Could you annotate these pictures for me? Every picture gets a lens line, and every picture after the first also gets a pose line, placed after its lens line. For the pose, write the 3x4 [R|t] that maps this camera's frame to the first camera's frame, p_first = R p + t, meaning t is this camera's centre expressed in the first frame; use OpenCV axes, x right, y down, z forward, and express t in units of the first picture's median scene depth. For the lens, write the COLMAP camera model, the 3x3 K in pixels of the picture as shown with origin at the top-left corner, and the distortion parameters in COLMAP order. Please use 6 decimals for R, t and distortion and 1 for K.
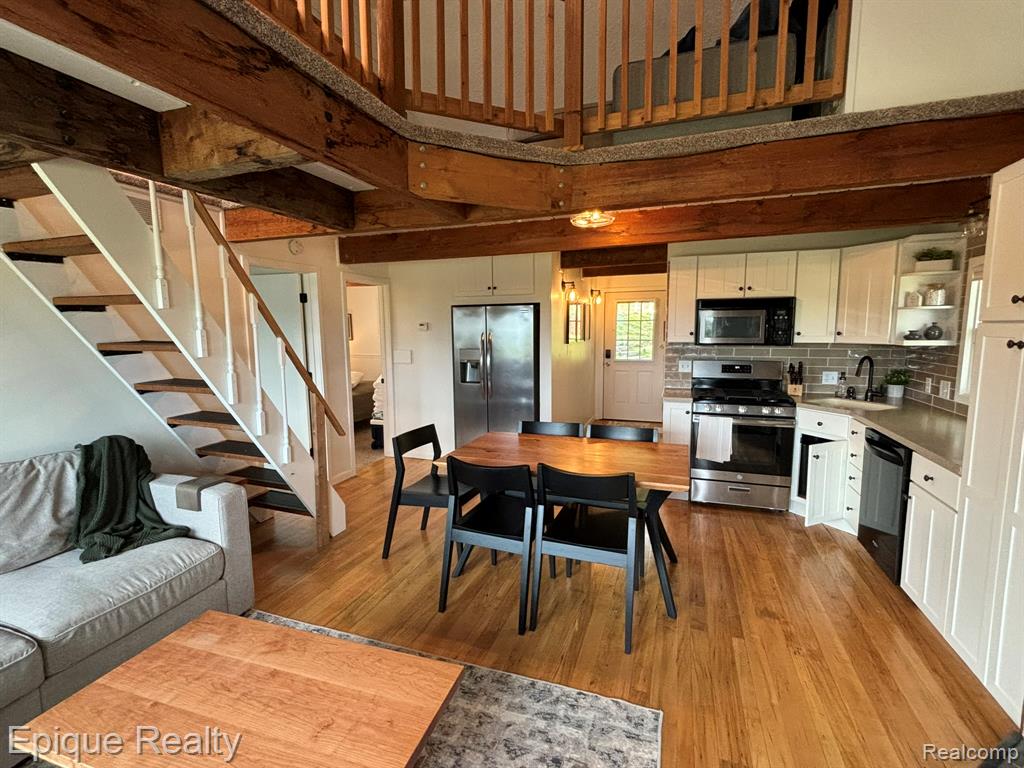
lens RADIAL K [[465.0, 0, 515.1], [0, 465.0, 379.8], [0, 0, 1]] dist [-0.008543, 0.000656]
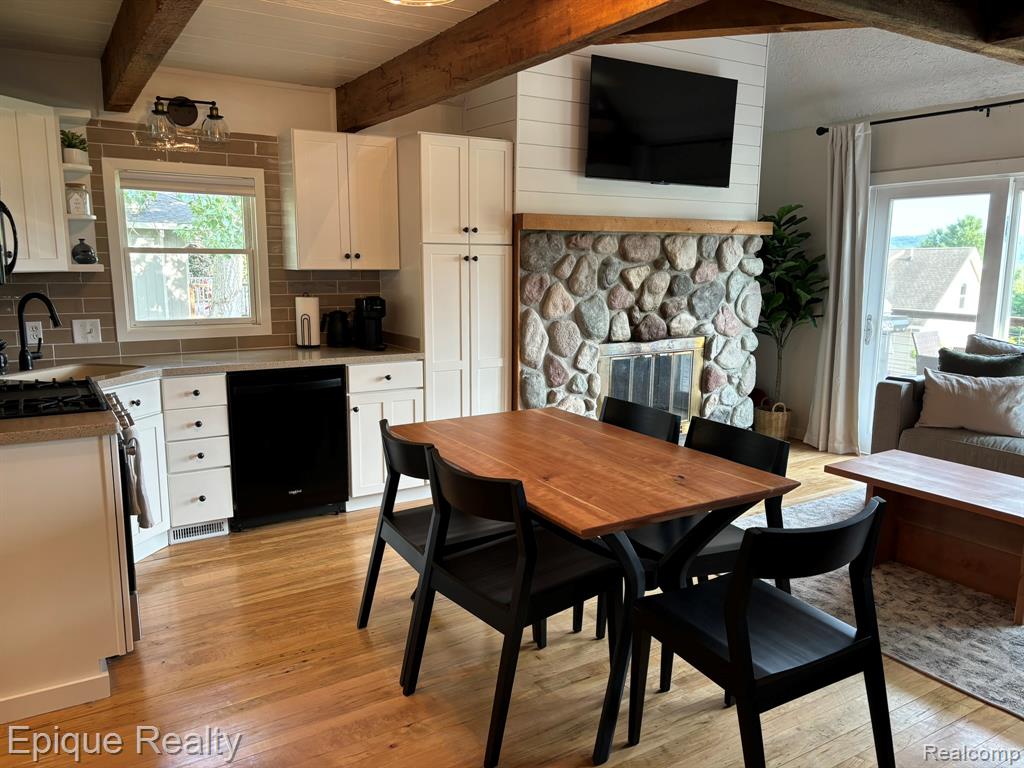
lens RADIAL K [[774.9, 0, 512.0], [0, 774.9, 384.0], [0, 0, 1]] dist [0.041759, -0.001831]
pose [[-0.773519, -0.097723, 0.626193, -0.484731], [0.073906, 0.967391, 0.242264, -0.187600], [-0.629449, 0.233676, -0.741074, 1.887790]]
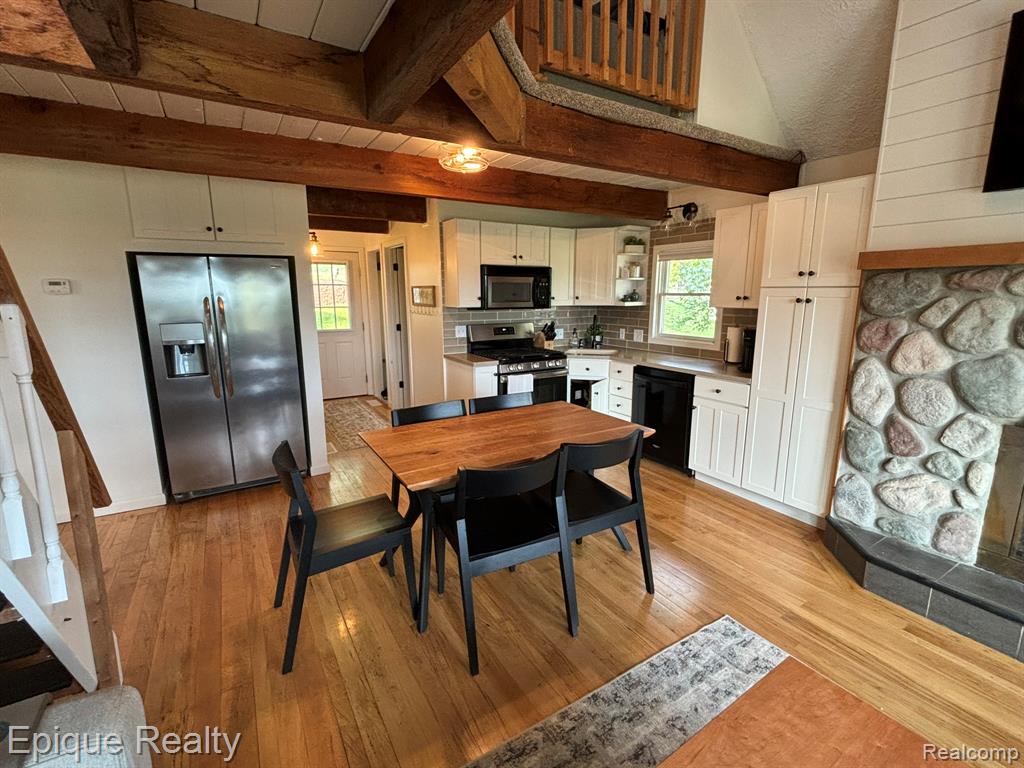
lens RADIAL K [[466.2, 0, 516.7], [0, 466.2, 380.8], [0, 0, 1]] dist [0.000697, 0.000022]
pose [[0.625588, -0.136542, 0.768112, -0.583648], [0.083364, 0.990628, 0.108201, -0.036707], [-0.775687, -0.003656, 0.631107, 0.450847]]
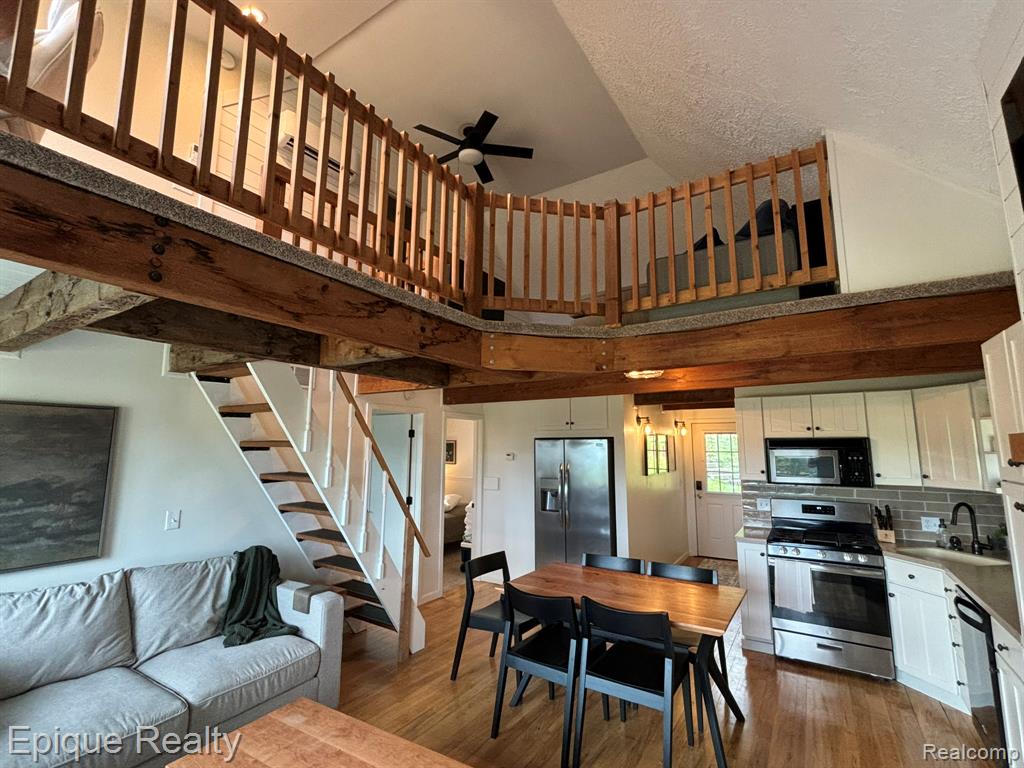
lens RADIAL K [[465.0, 0, 515.1], [0, 465.0, 379.8], [0, 0, 1]] dist [-0.008543, 0.000656]
pose [[0.974071, -0.019648, -0.225390, 0.135723], [-0.038182, 0.967657, -0.249364, -0.032490], [0.222999, 0.251504, 0.941816, -0.183379]]
